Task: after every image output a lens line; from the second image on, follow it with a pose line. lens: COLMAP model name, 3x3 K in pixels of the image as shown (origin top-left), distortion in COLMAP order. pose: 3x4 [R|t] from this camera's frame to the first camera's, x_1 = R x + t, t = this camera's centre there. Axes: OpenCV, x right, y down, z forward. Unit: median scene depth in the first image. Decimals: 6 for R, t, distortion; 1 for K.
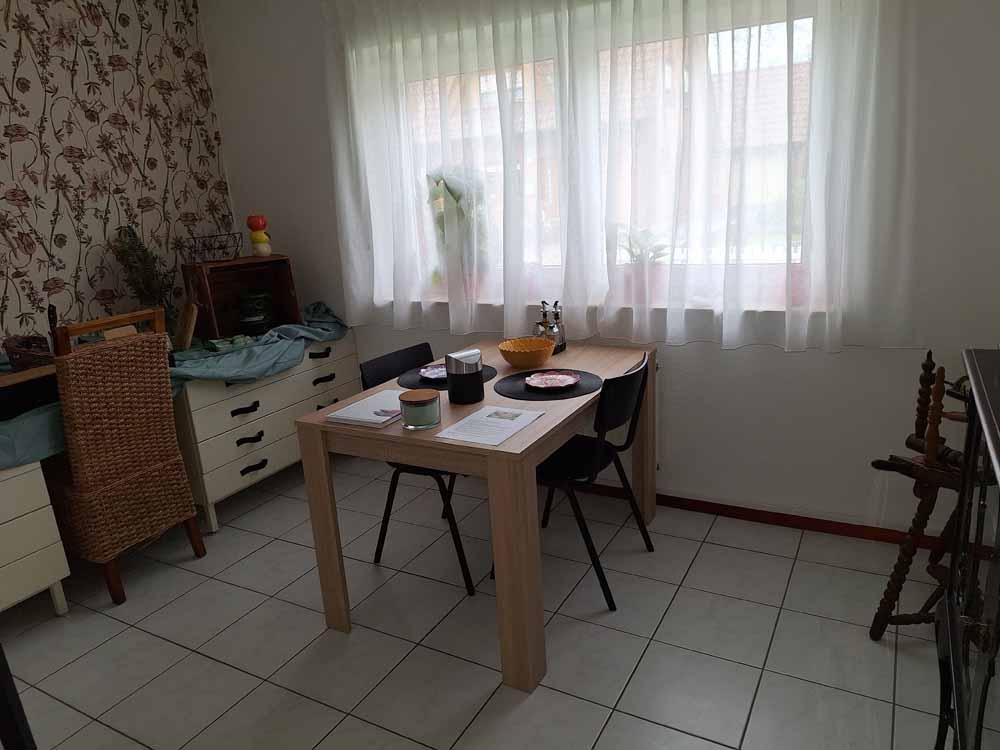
lens RADIAL K [[697.2, 0, 500.0], [0, 697.2, 375.0], [0, 0, 1]] dist [0.047802, -0.045381]
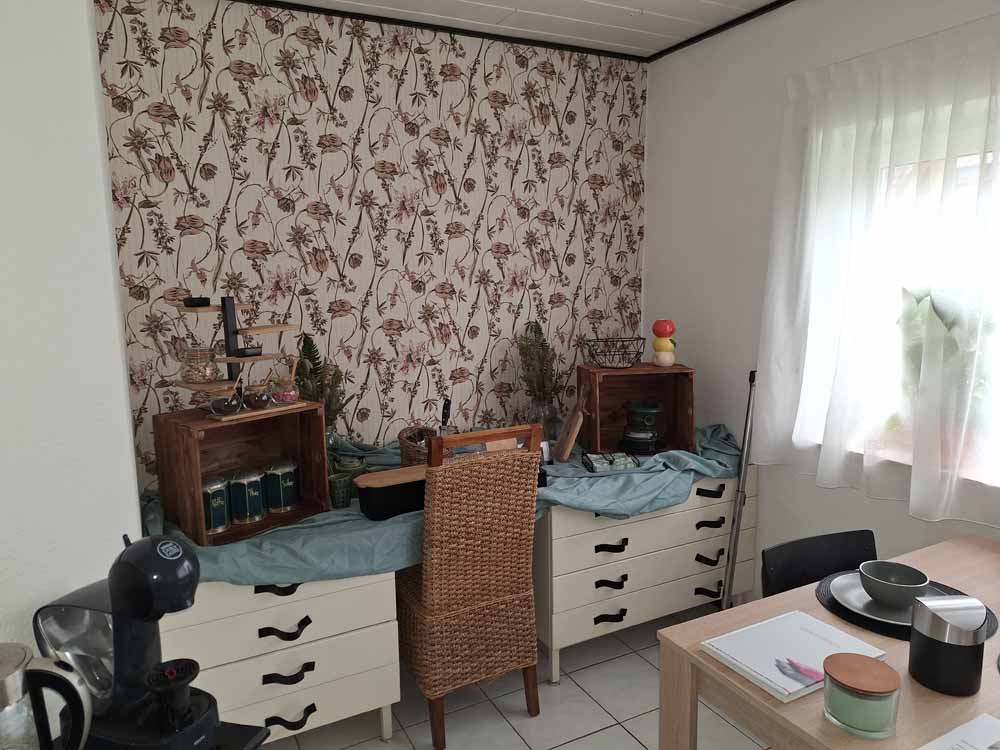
lens RADIAL K [[687.8, 0, 496.4], [0, 687.8, 370.9], [0, 0, 1]] dist [0.111289, -0.101487]
pose [[0.835457, 0.129270, -0.534135, -0.054573], [-0.185458, 0.981243, -0.052603, -0.085723], [0.517316, 0.143008, 0.843761, 0.177602]]
